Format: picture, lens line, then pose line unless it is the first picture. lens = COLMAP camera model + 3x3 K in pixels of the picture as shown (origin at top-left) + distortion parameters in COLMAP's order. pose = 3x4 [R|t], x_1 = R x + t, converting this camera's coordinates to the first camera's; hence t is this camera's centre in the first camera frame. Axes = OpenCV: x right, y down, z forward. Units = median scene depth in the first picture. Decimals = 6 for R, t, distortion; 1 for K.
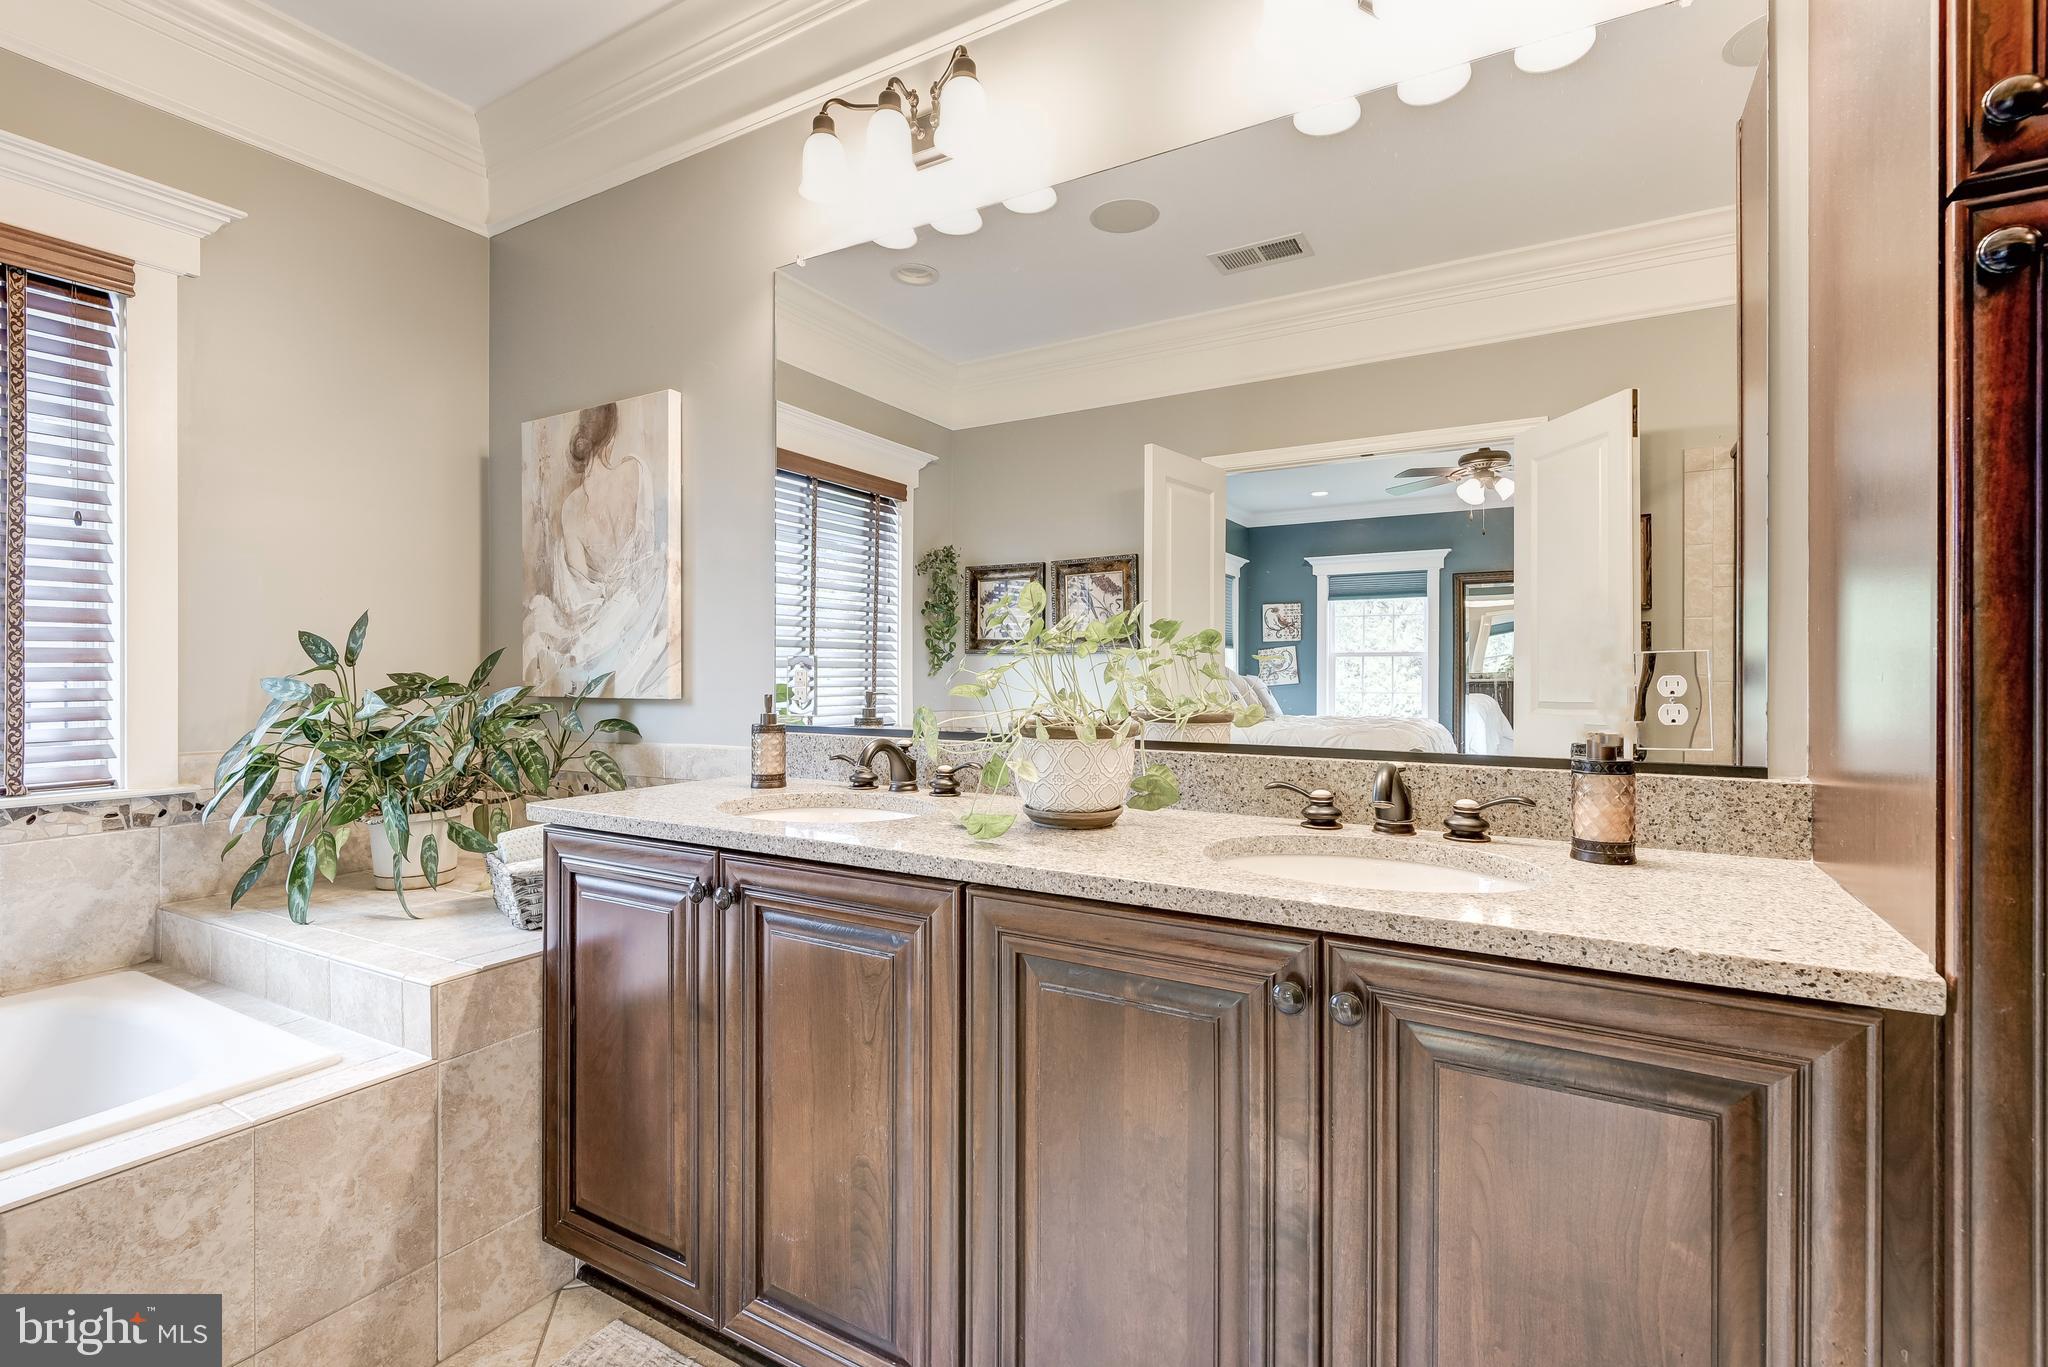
lens RADIAL K [[936.5, 0, 1023.4], [0, 936.5, 671.4], [0, 0, 1]] dist [0.000886, -0.004292]
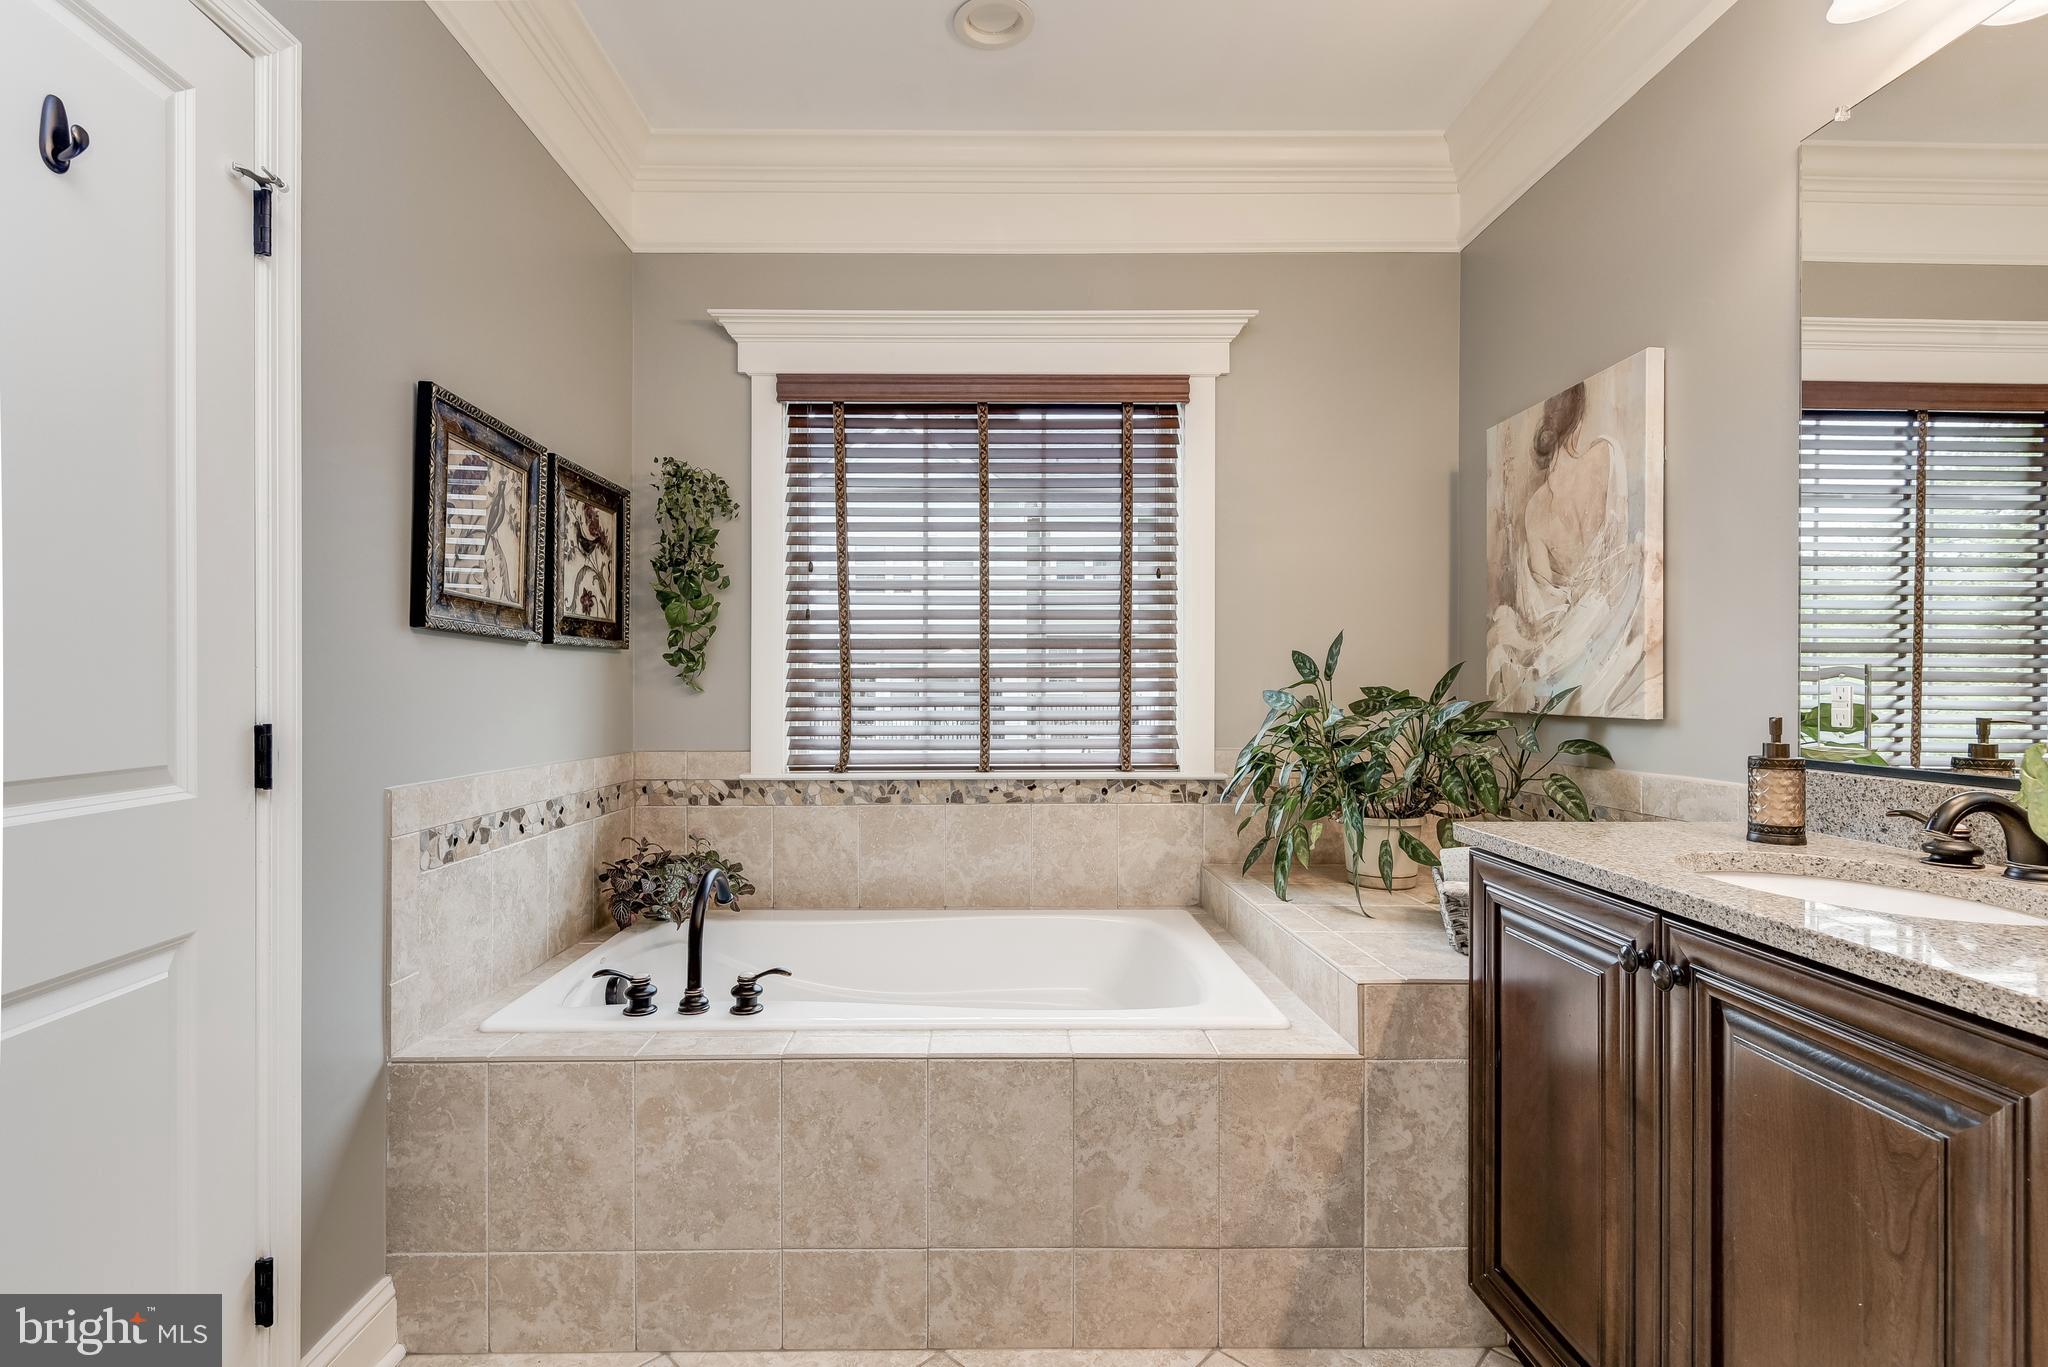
lens RADIAL K [[936.5, 0, 1021.8], [0, 936.5, 680.3], [0, 0, 1]] dist [0.000886, -0.004292]
pose [[0.500763, -0.002430, -0.865581, 0.079251], [-0.003350, 0.999983, -0.004745, 0.001151], [0.865578, 0.005275, 0.500746, 0.127016]]
